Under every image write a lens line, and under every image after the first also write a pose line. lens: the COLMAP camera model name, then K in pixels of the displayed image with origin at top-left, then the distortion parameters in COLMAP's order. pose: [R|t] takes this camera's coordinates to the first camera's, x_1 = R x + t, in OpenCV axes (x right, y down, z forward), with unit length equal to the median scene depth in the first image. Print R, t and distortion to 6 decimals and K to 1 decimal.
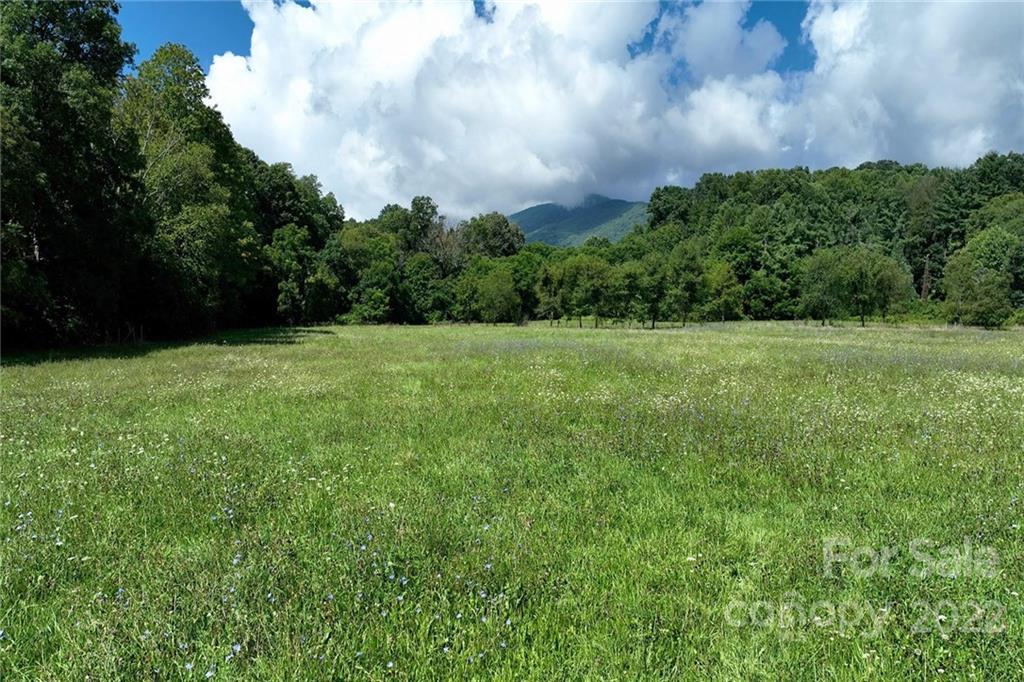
lens RADIAL K [[798.8, 0, 506.7], [0, 798.8, 348.5], [0, 0, 1]] dist [0.013860, -0.008183]
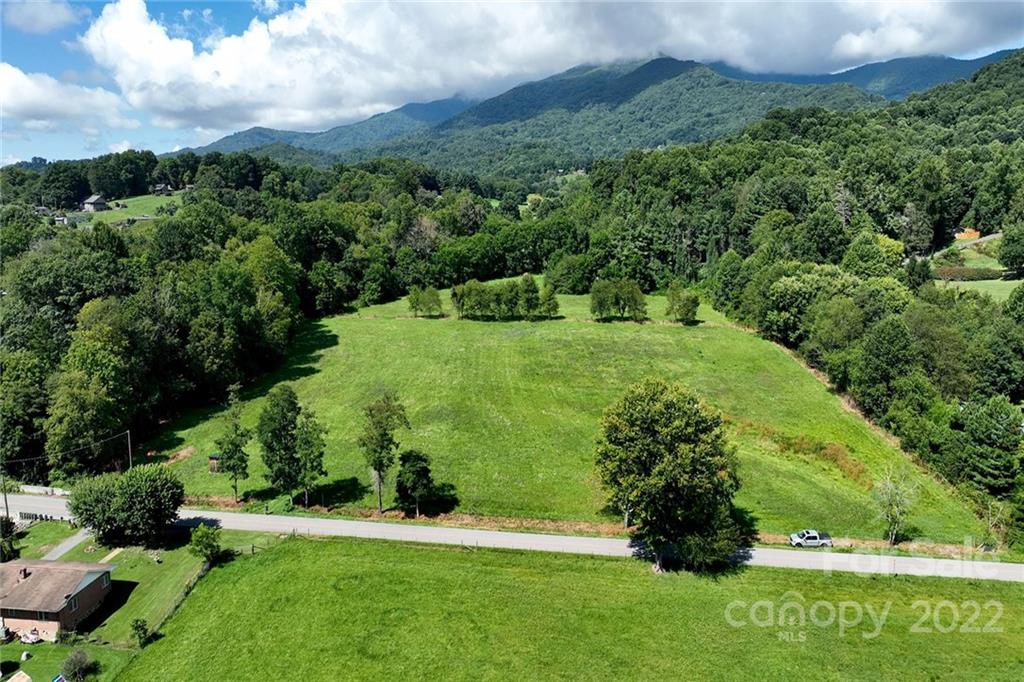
lens RADIAL K [[798.8, 0, 511.0], [0, 798.8, 333.0], [0, 0, 1]] dist [0.013860, -0.008183]
pose [[0.997549, 0.012481, -0.068855, 0.216864], [-0.000756, 0.985832, 0.167736, -0.215935], [0.069973, -0.167273, 0.983424, -0.599606]]
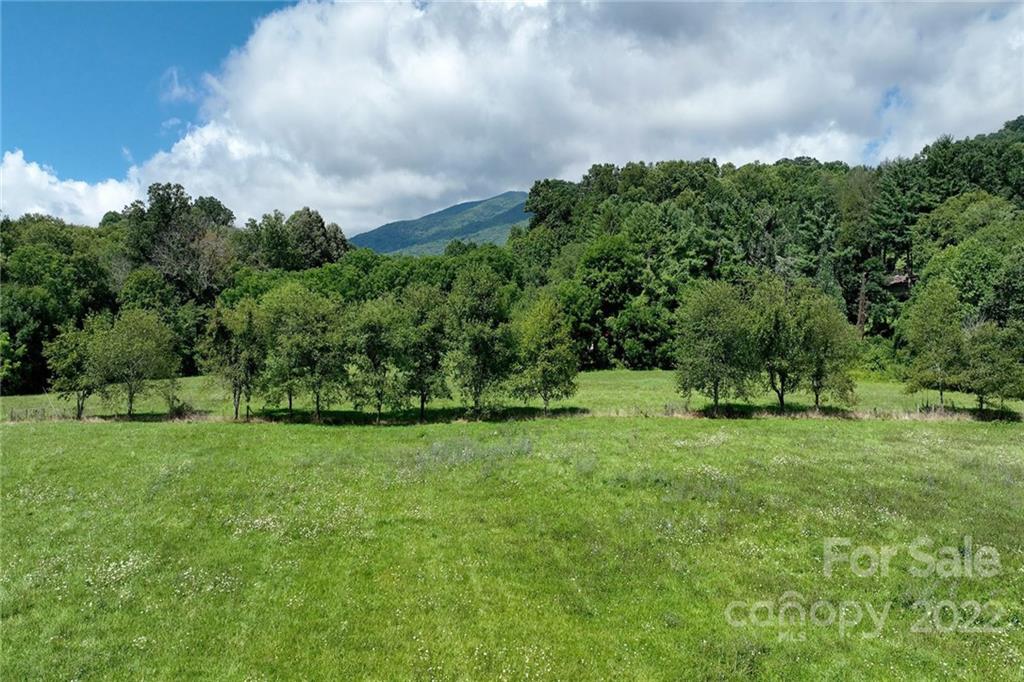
lens RADIAL K [[798.8, 0, 512.9], [0, 798.8, 341.1], [0, 0, 1]] dist [0.013860, -0.008183]
pose [[0.995504, -0.003105, 0.094669, 0.134767], [0.003716, 0.999973, -0.006275, -0.052264], [-0.094647, 0.006598, 0.995489, 0.301849]]
